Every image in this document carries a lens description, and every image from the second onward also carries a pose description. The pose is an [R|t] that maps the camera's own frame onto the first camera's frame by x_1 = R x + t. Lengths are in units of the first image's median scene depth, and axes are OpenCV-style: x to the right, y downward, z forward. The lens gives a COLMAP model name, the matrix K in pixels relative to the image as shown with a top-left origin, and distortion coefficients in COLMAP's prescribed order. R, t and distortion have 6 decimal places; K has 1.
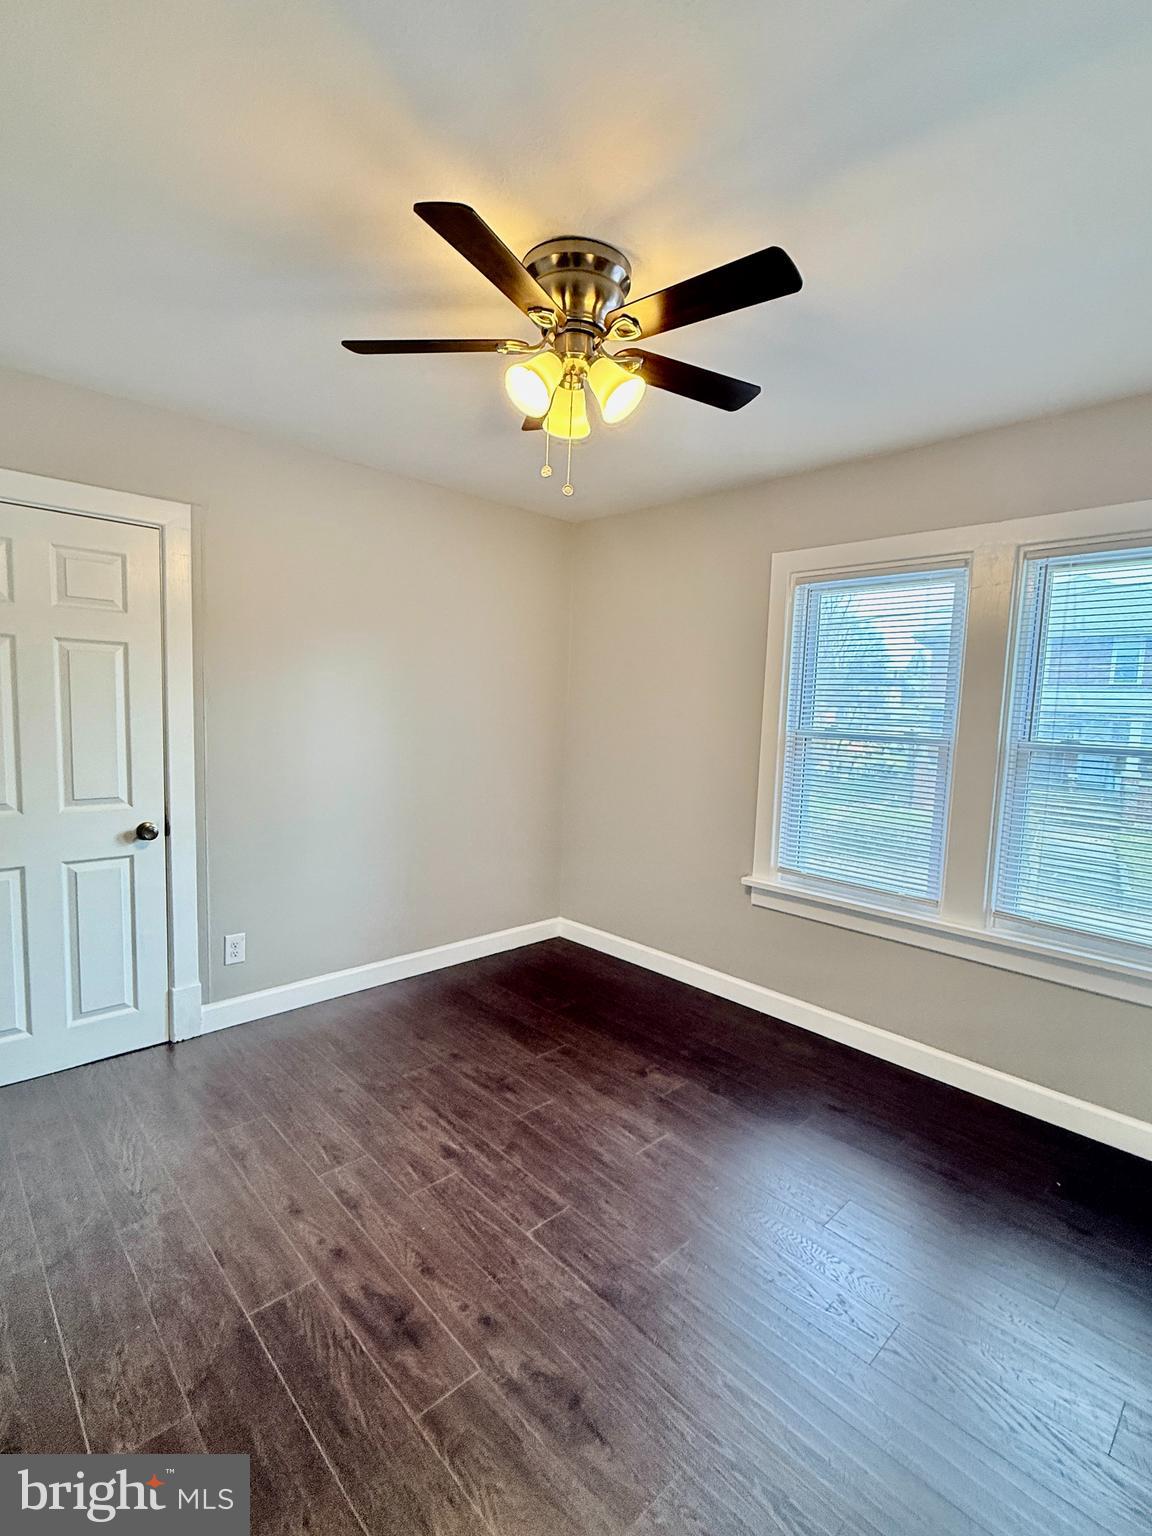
lens RADIAL K [[720.3, 0, 576.0], [0, 720.3, 768.0], [0, 0, 1]] dist [0.000177, -0.000112]
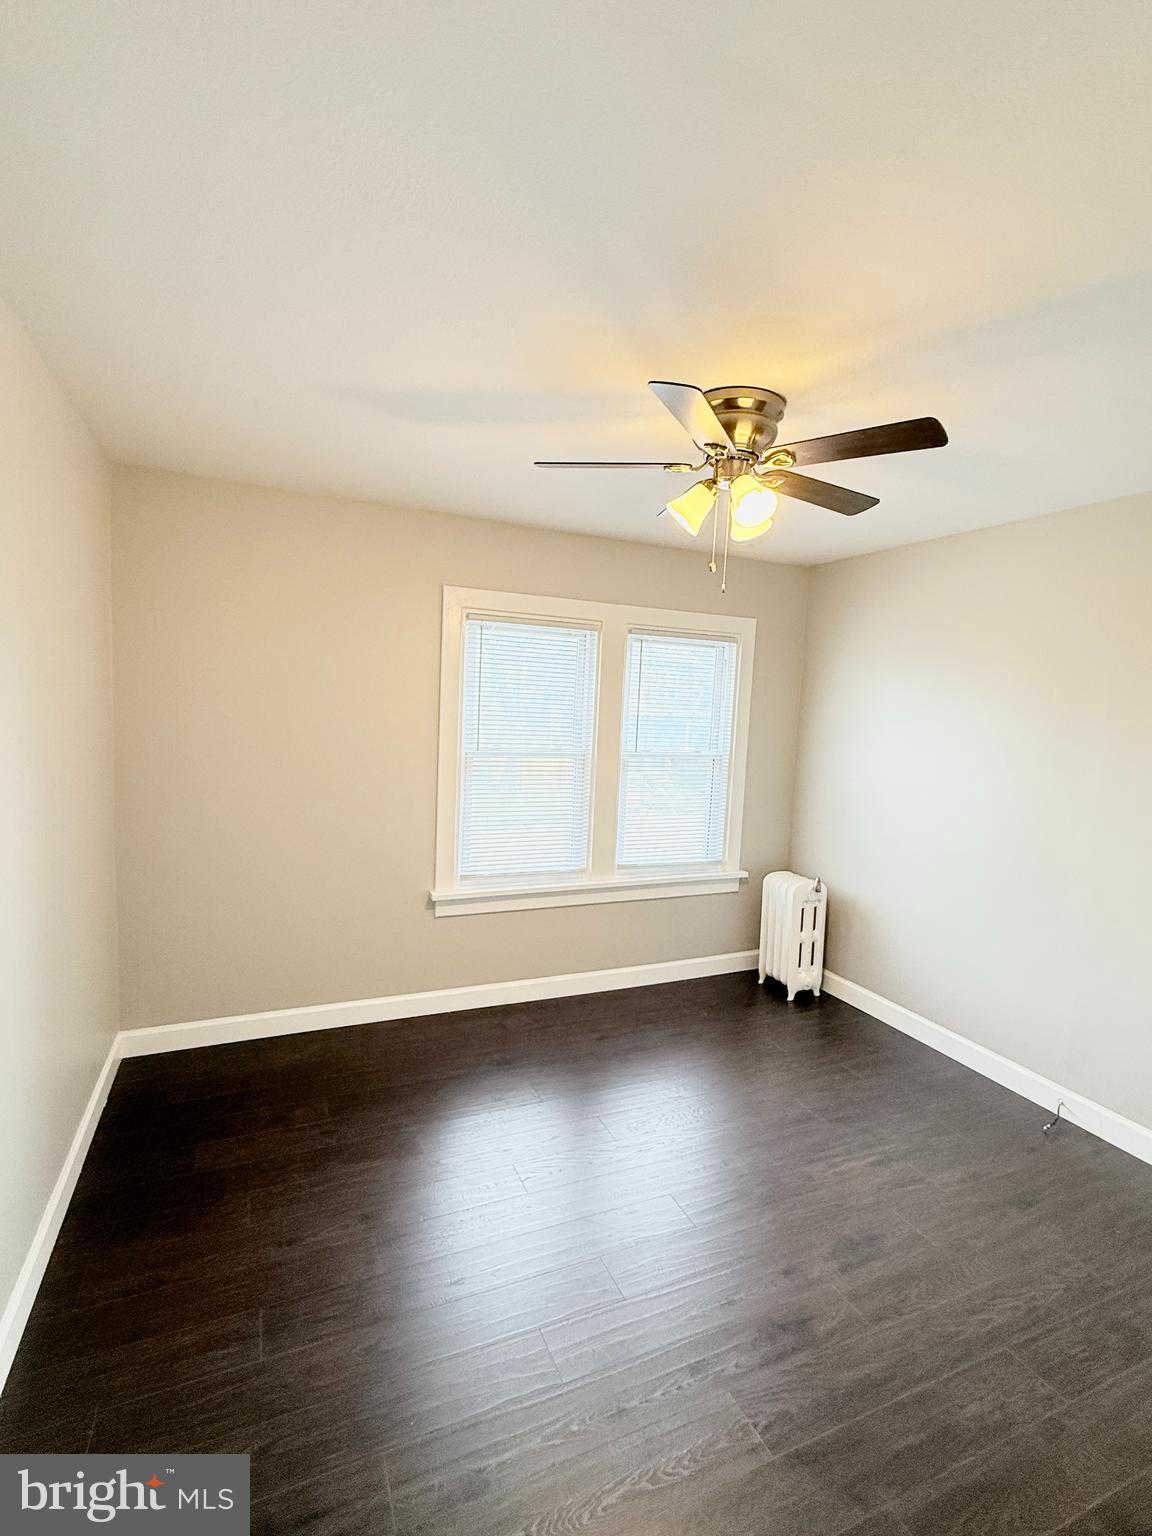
lens RADIAL K [[720.3, 0, 576.0], [0, 720.3, 768.0], [0, 0, 1]] dist [0.000177, -0.000112]
pose [[0.340276, -0.101574, 0.934824, -0.828583], [0.055344, 0.994589, 0.087923, -0.139601], [-0.938696, 0.021818, 0.344056, 0.563320]]
